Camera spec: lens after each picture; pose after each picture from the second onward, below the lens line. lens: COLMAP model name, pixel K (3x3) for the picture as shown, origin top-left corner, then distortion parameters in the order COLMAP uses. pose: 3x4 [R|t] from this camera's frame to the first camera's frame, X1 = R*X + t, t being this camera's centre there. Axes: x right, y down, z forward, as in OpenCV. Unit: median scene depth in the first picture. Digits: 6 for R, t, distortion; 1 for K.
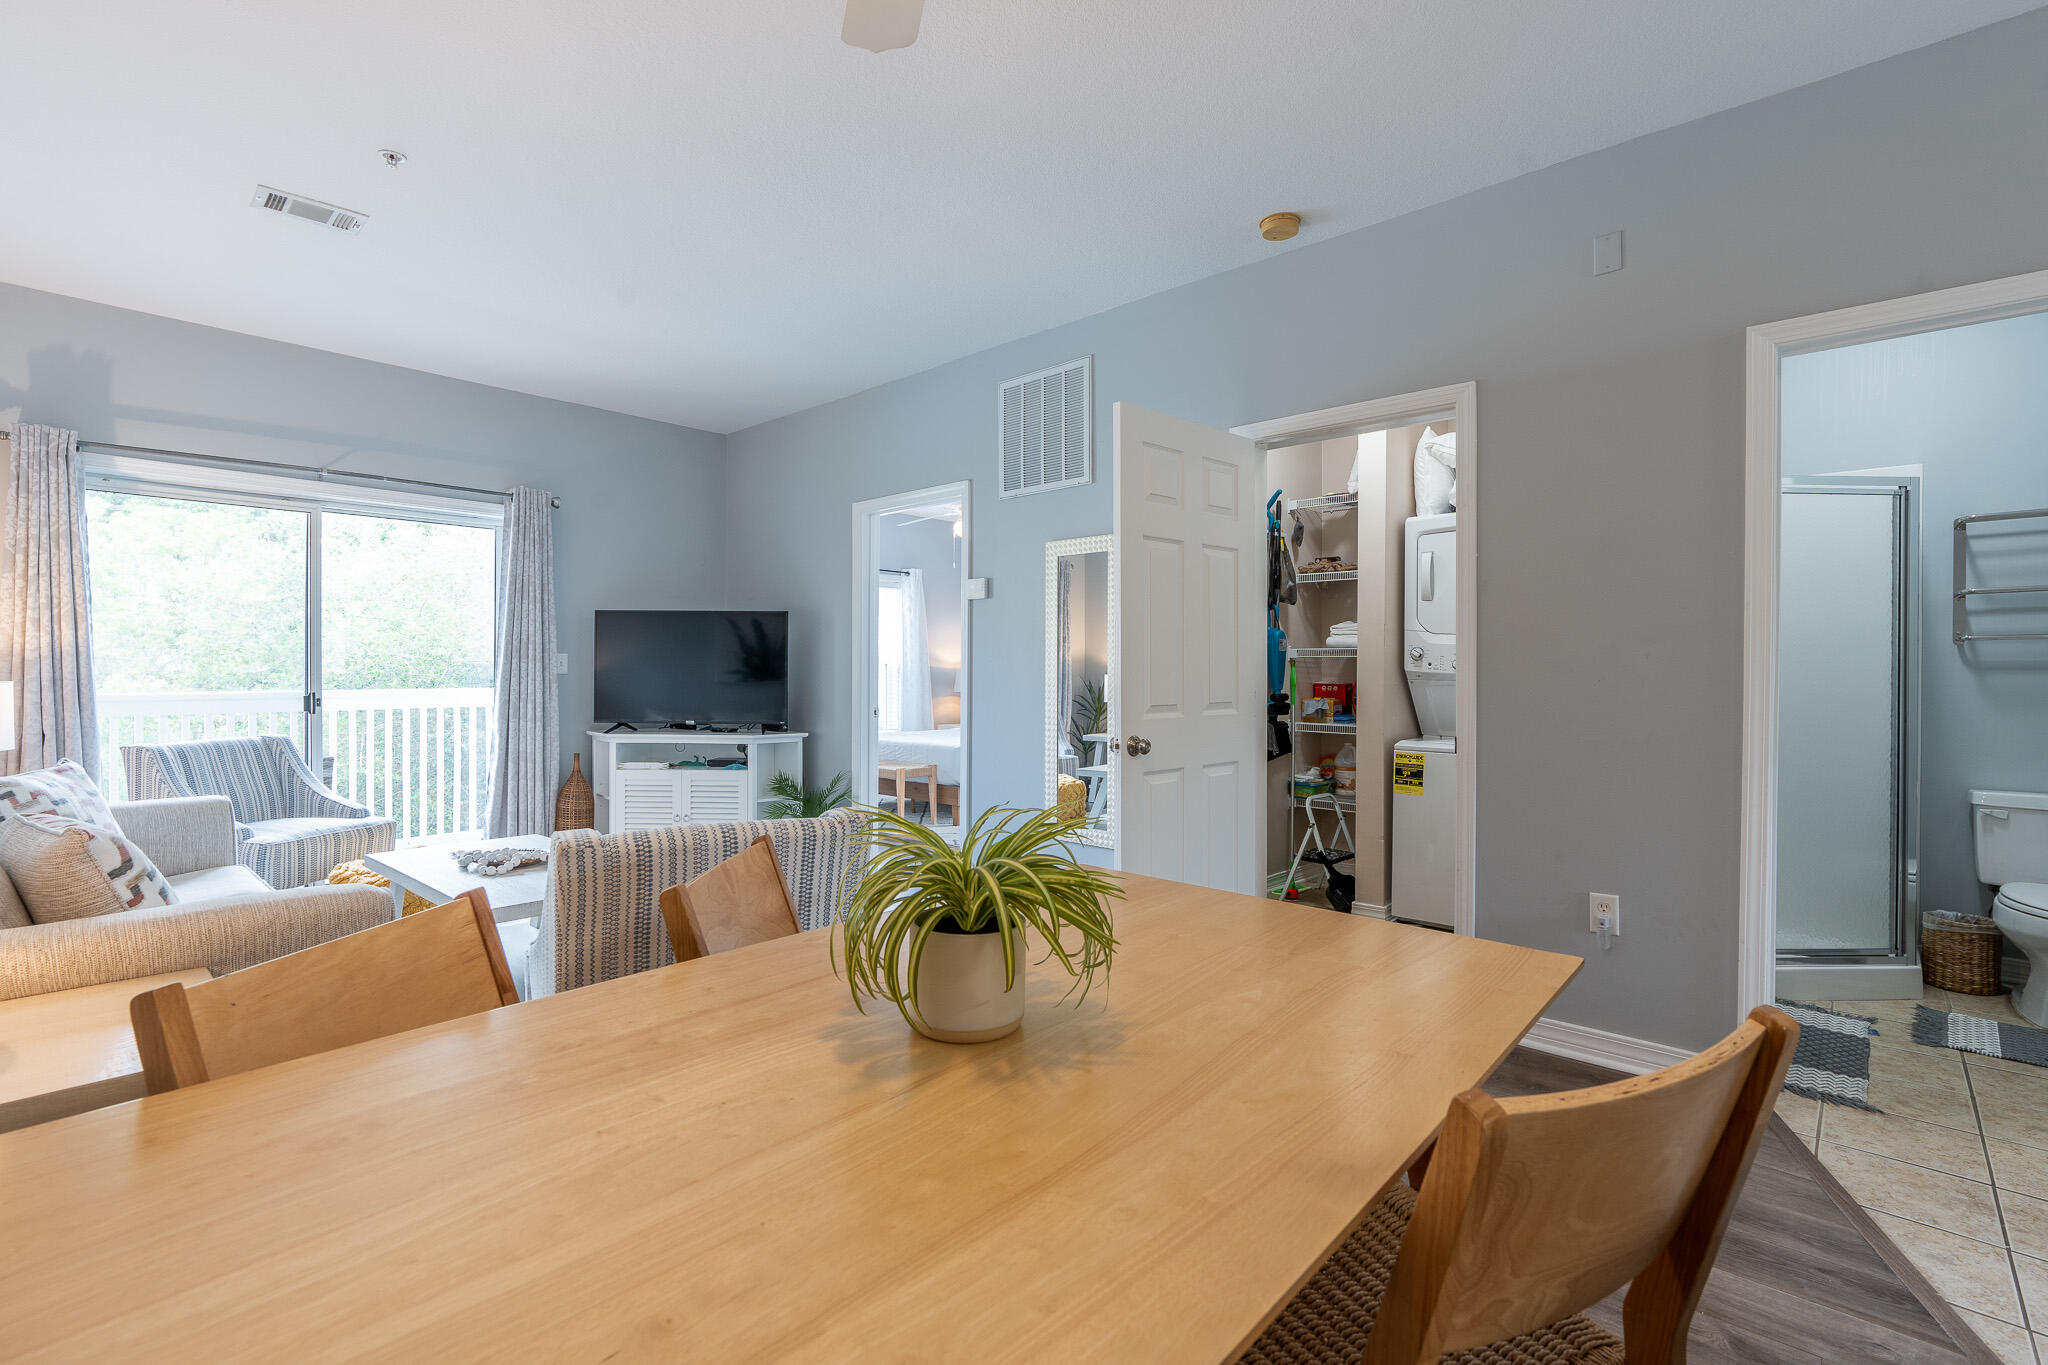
lens RADIAL K [[918.6, 0, 1031.1], [0, 918.6, 677.4], [0, 0, 1]] dist [-0.013207, 0.005103]
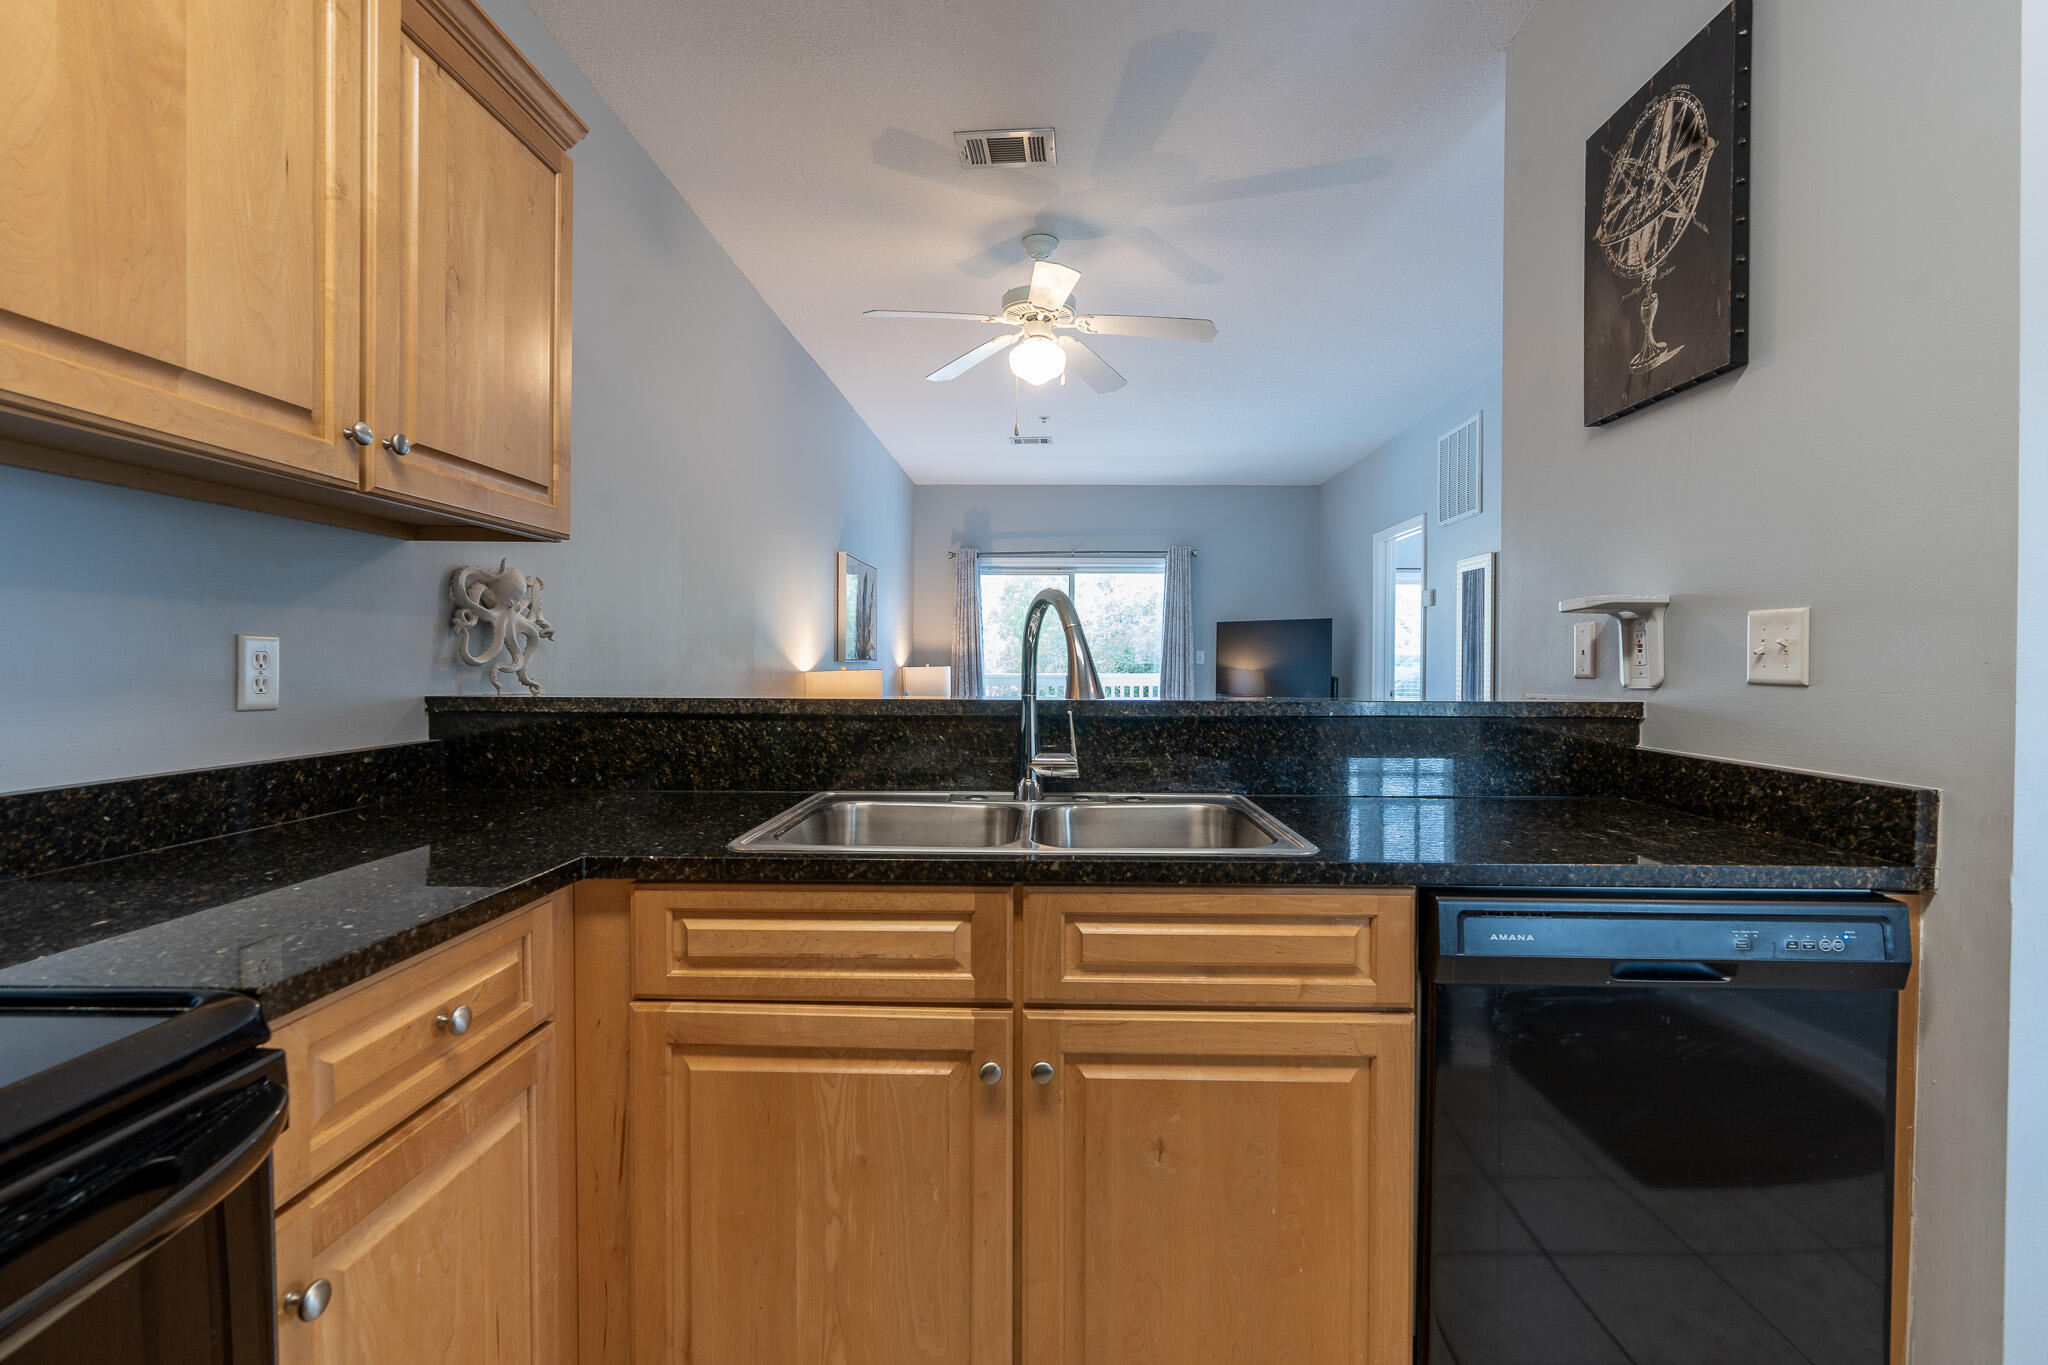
lens RADIAL K [[918.6, 0, 1031.1], [0, 918.6, 673.6], [0, 0, 1]] dist [-0.013207, 0.005103]
pose [[0.650897, 0.011450, -0.759080, 0.733114], [-0.008963, 0.999932, 0.007397, 0.004578], [0.759113, 0.001989, 0.650956, -0.330796]]
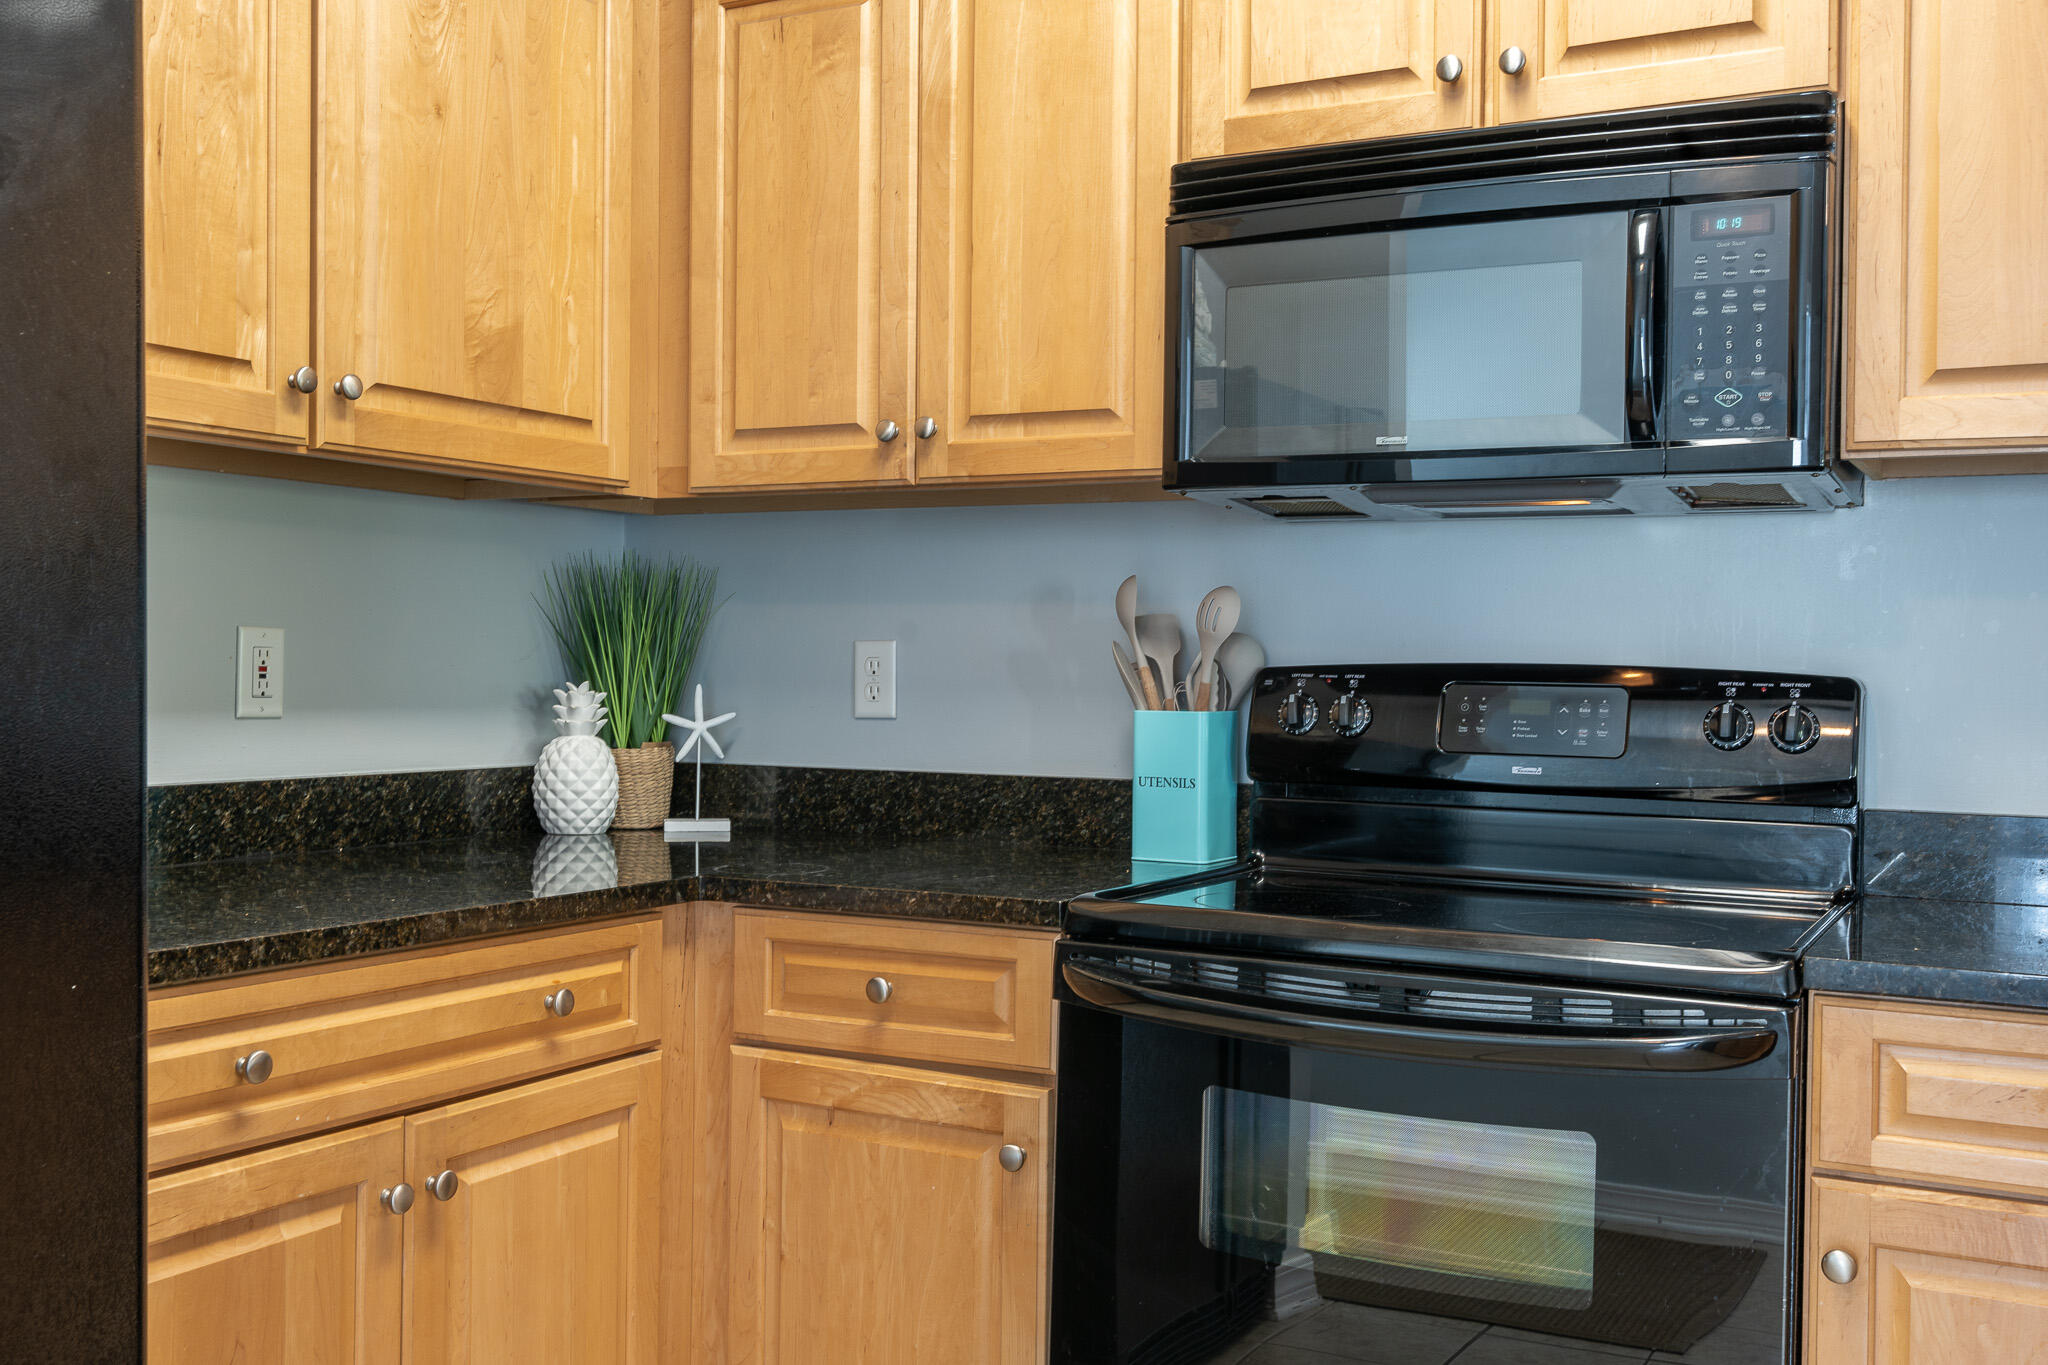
lens RADIAL K [[1987.2, 0, 1022.4], [0, 1987.2, 679.5], [0, 0, 1]] dist [0.010301, 0.000000]
pose [[-0.969359, -0.012711, -0.245319, 0.791980], [-0.016800, 0.999753, 0.014583, 0.002600], [0.245073, 0.018258, -0.969333, 0.143349]]
